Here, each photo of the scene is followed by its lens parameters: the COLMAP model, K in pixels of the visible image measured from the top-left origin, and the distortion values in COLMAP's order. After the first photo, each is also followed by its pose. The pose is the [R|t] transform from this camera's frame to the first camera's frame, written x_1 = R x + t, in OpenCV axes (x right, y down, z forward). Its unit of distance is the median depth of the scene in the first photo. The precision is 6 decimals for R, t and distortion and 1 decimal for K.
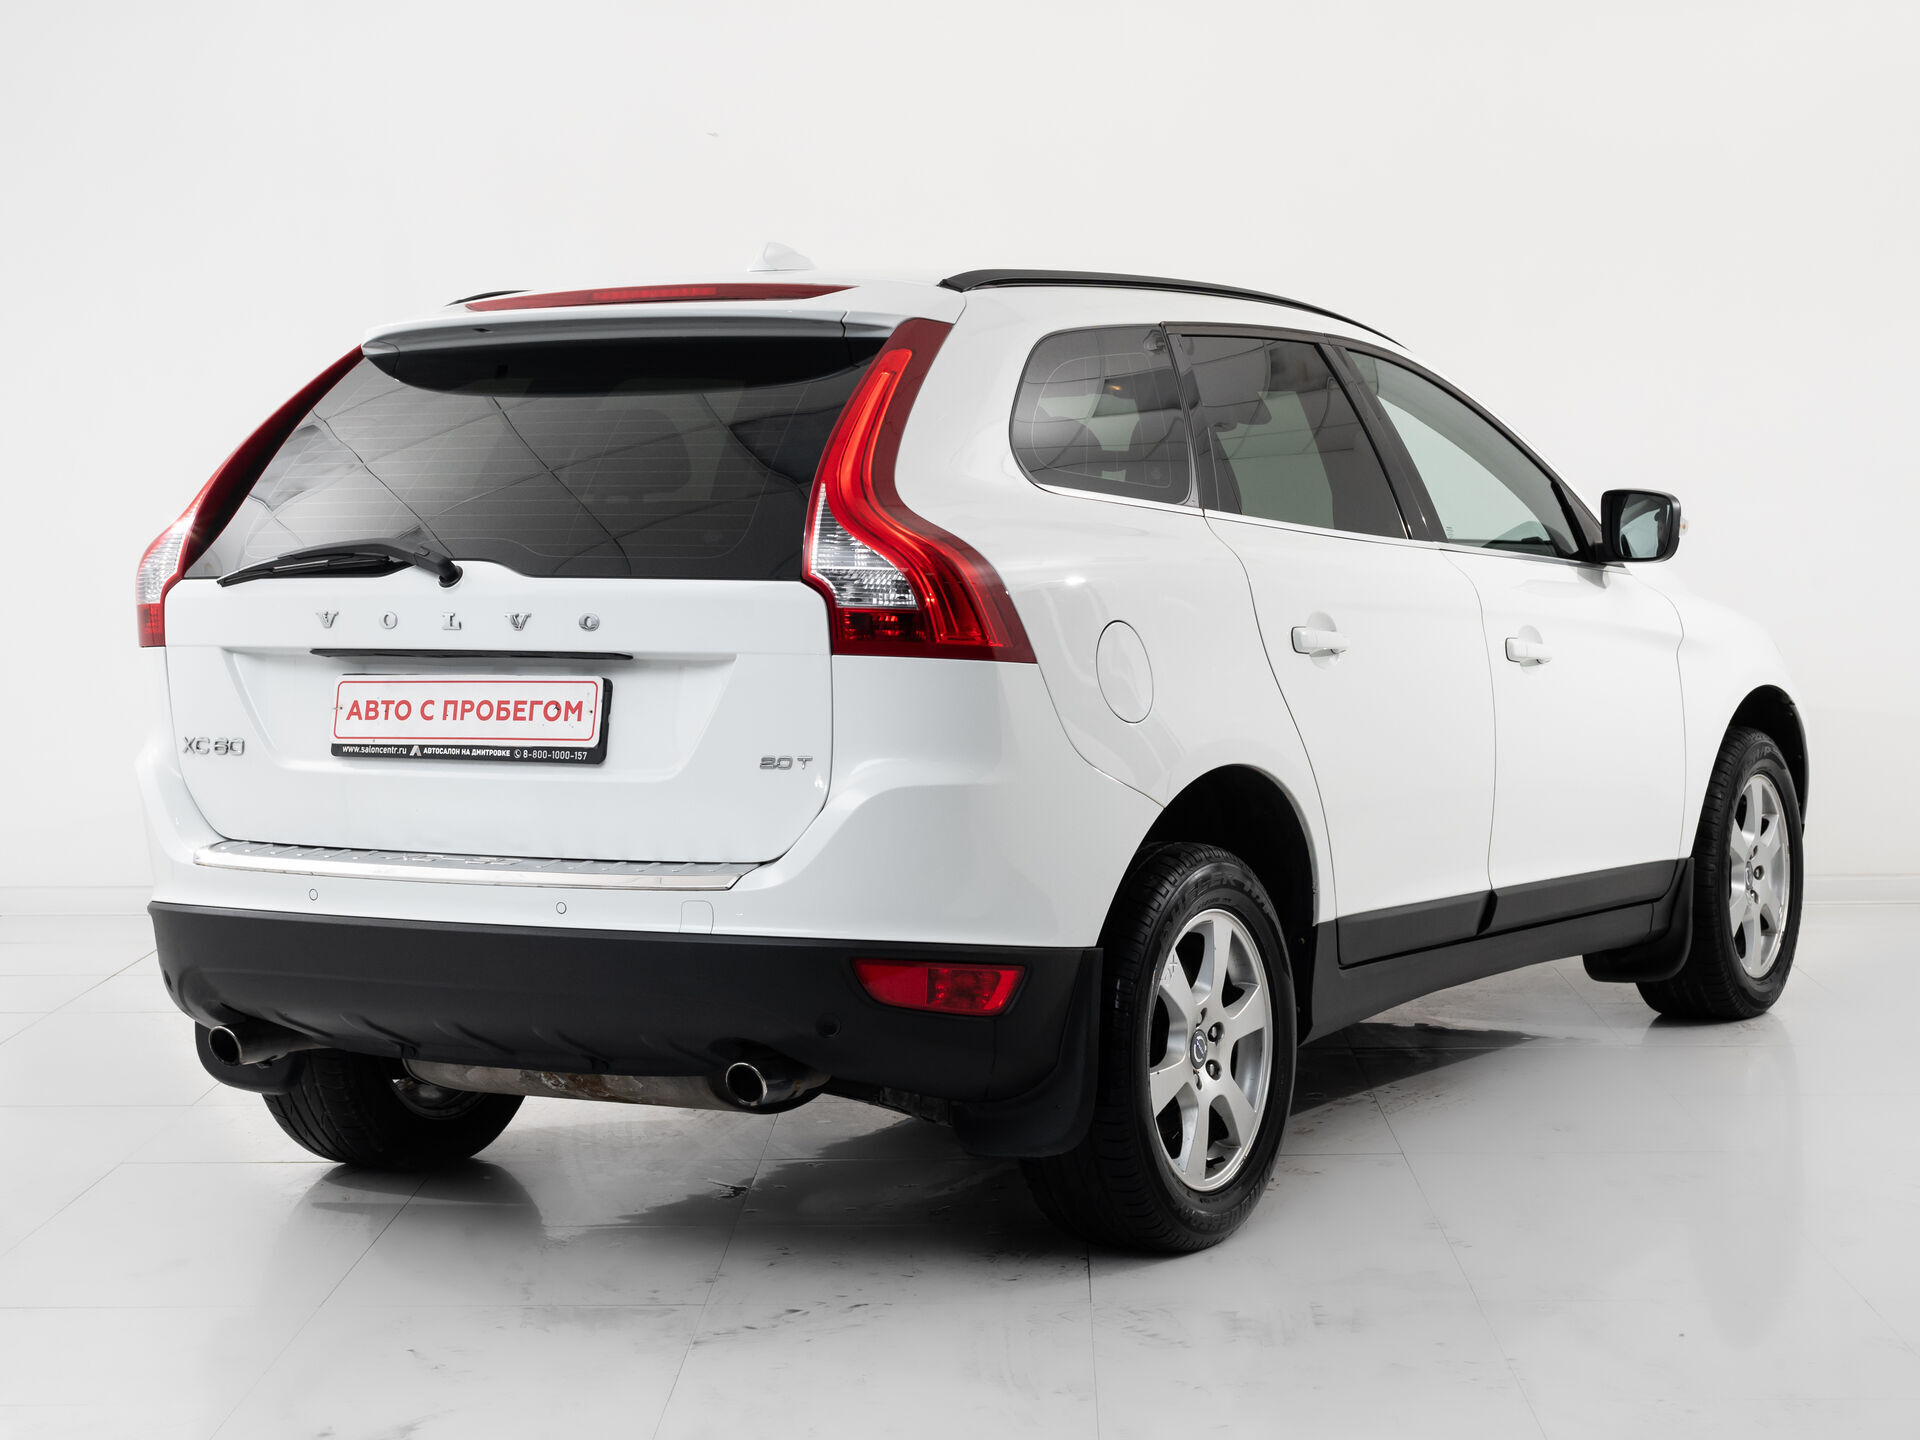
lens RADIAL K [[3435.9, 0, 1084.7], [0, 3435.9, 719.6], [0, 0, 1]] dist [0.021261, 0.000000]
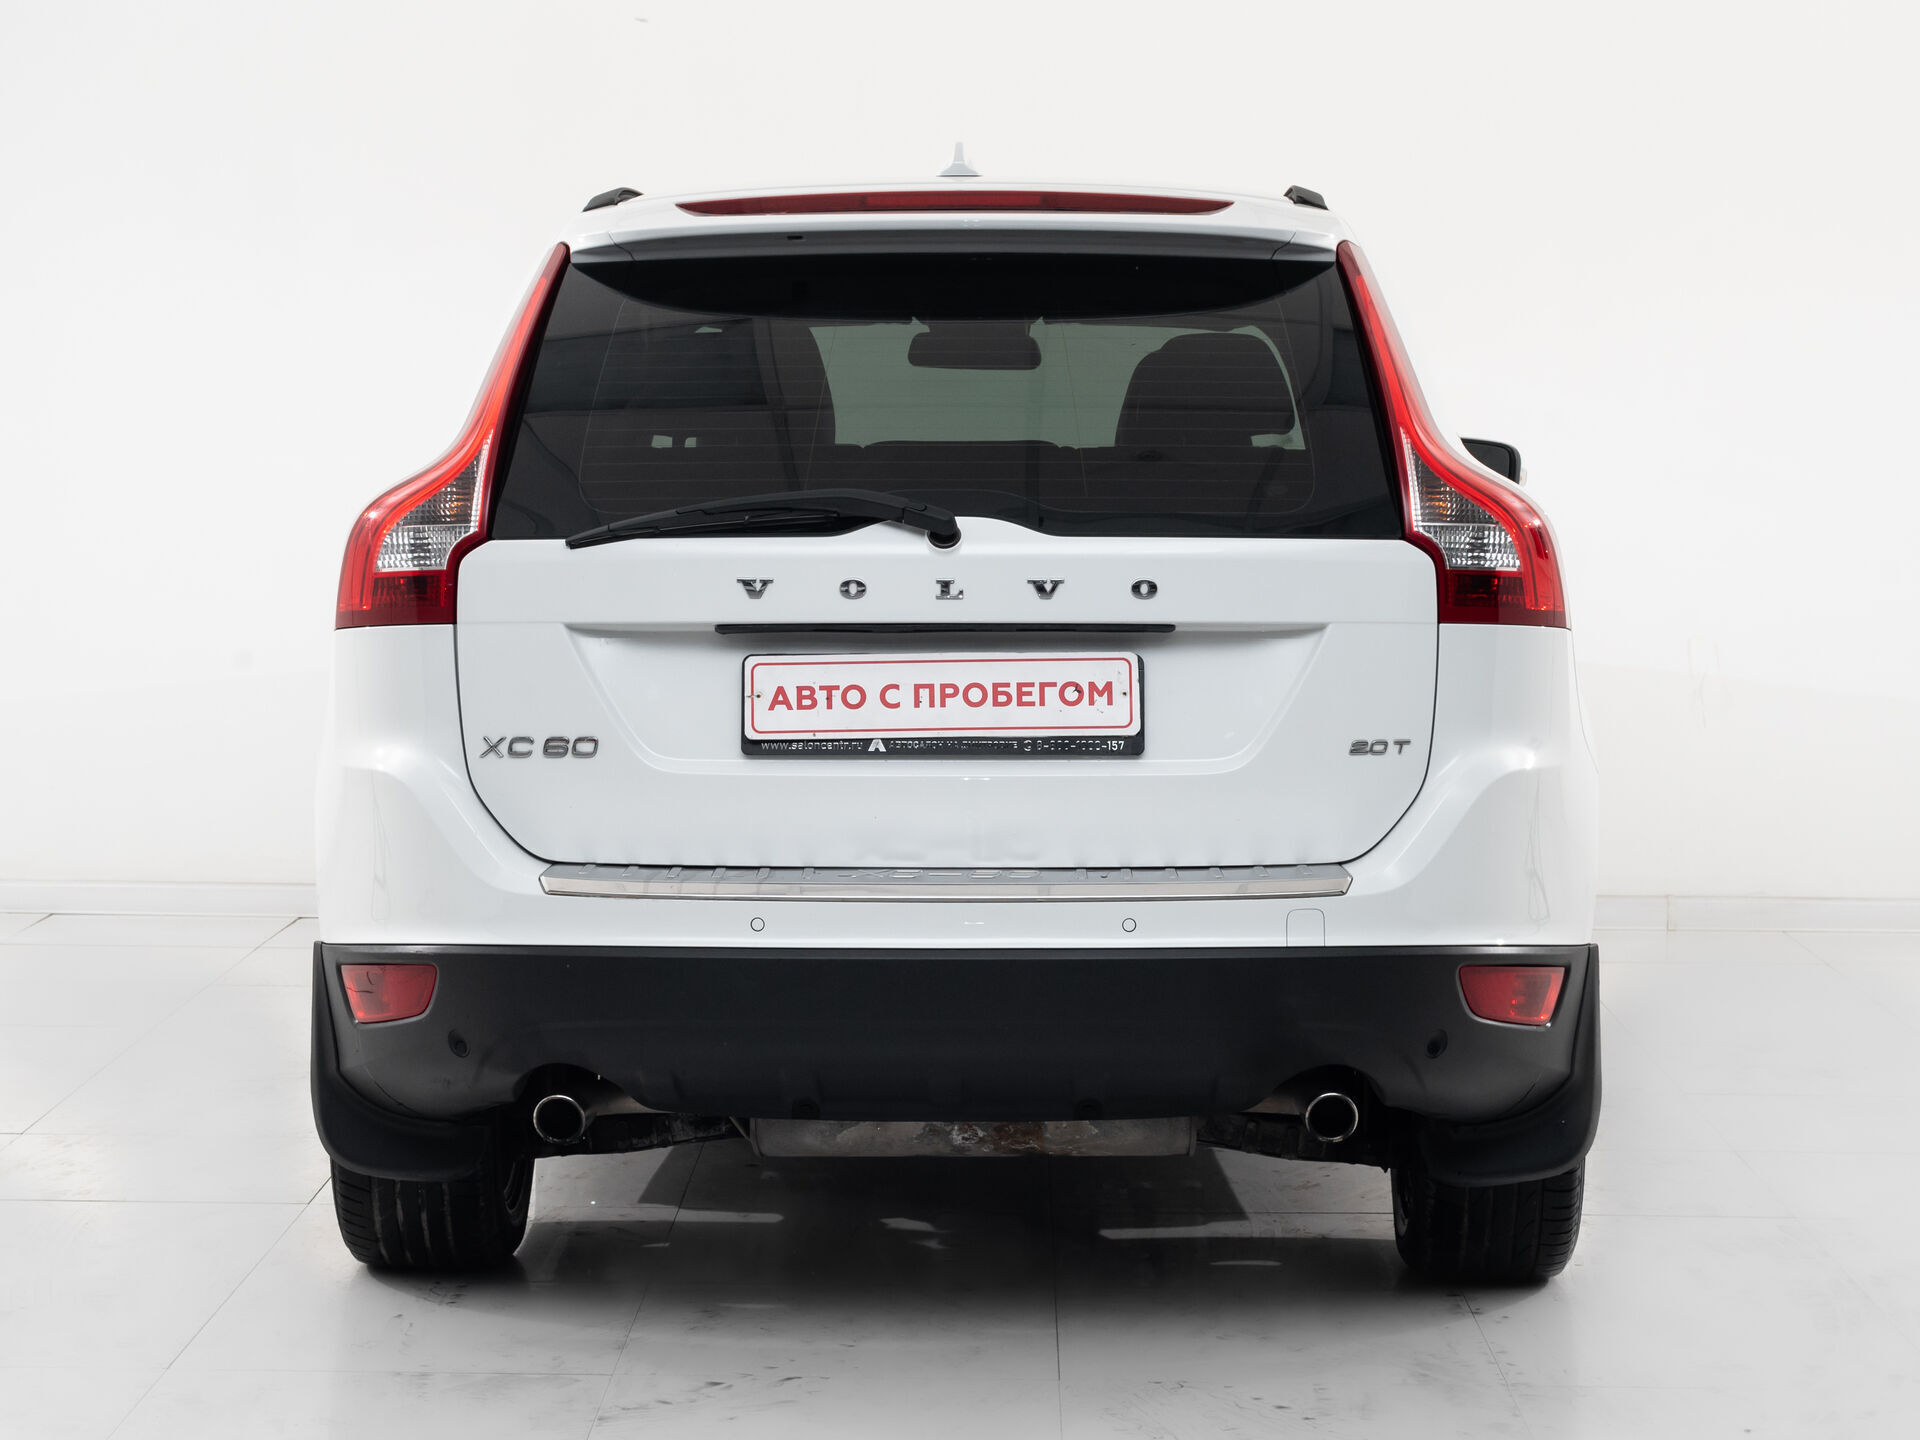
lens RADIAL K [[3435.9, 0, 966.3], [0, 3435.9, 702.0], [0, 0, 1]] dist [0.021261, 0.000000]
pose [[0.900340, -0.023218, 0.434567, -0.536800], [0.019908, 0.999728, 0.012168, -0.011137], [-0.434731, -0.002304, 0.900557, 0.249858]]
